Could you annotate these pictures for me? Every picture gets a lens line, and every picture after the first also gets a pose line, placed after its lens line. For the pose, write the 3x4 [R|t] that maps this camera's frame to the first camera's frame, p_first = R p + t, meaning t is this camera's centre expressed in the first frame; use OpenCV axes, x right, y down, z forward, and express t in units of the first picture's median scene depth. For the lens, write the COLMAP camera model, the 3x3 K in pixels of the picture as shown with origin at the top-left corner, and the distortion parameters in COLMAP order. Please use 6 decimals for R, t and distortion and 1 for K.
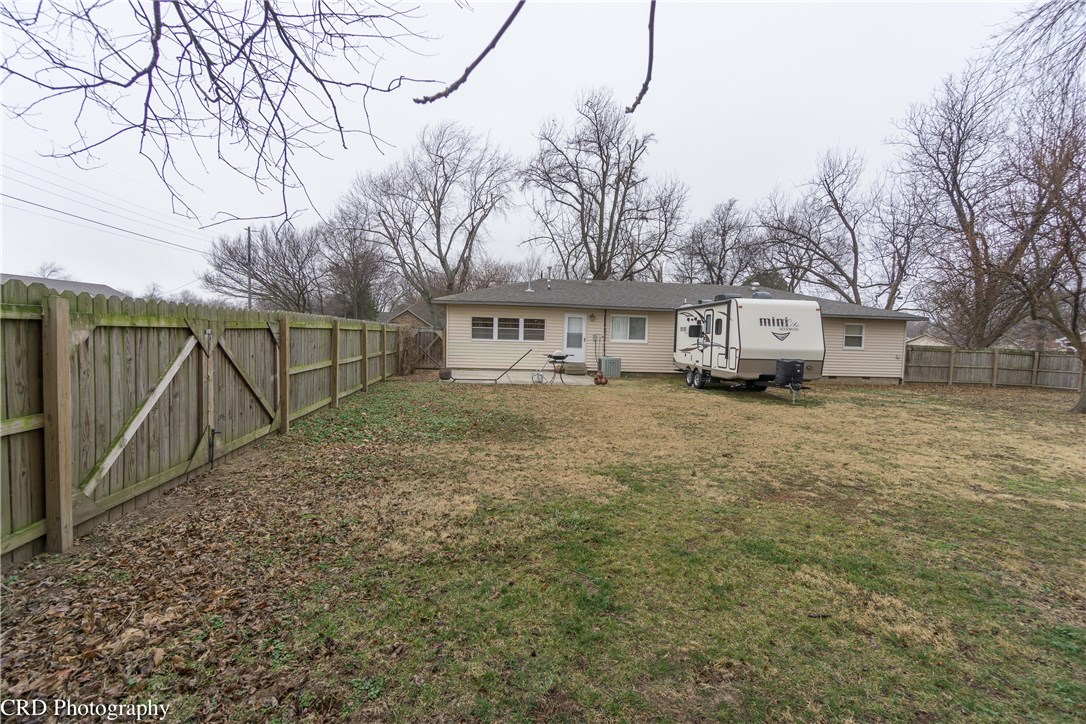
lens RADIAL K [[470.3, 0, 454.0], [0, 470.3, 334.3], [0, 0, 1]] dist [0.010424, -0.003133]
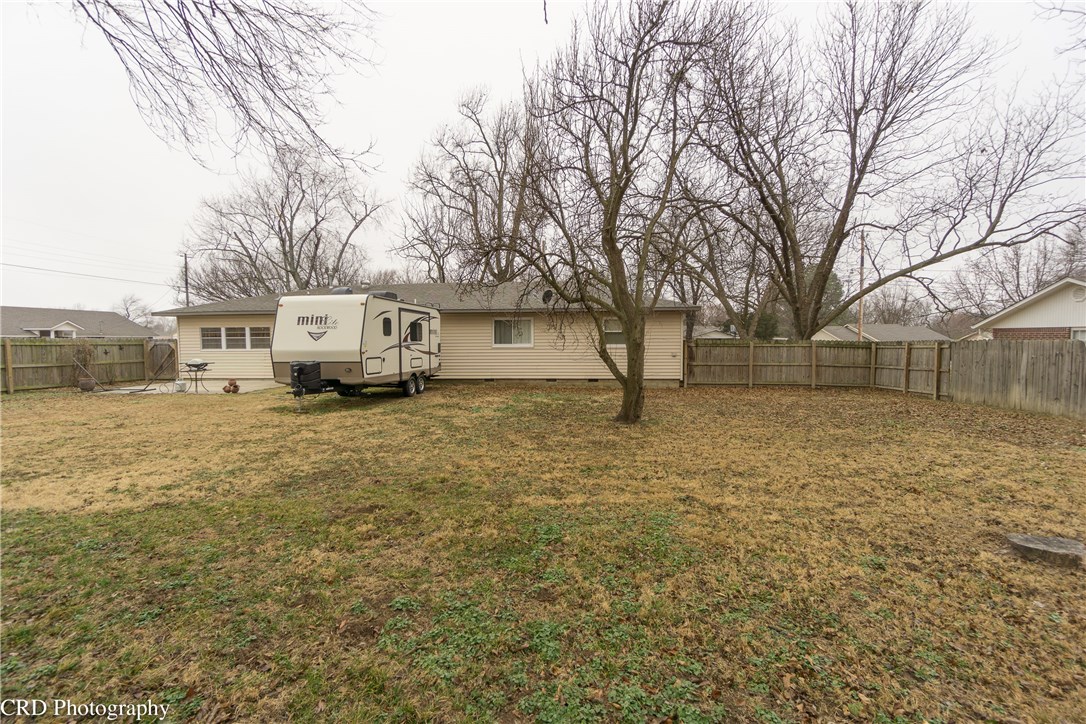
lens RADIAL K [[470.3, 0, 542.7], [0, 470.3, 360.5], [0, 0, 1]] dist [0.010424, -0.003133]
pose [[0.980794, -0.027445, -0.193108, 0.937323], [0.033086, 0.999113, 0.026046, 0.030624], [0.192222, -0.031935, 0.980832, 0.144587]]
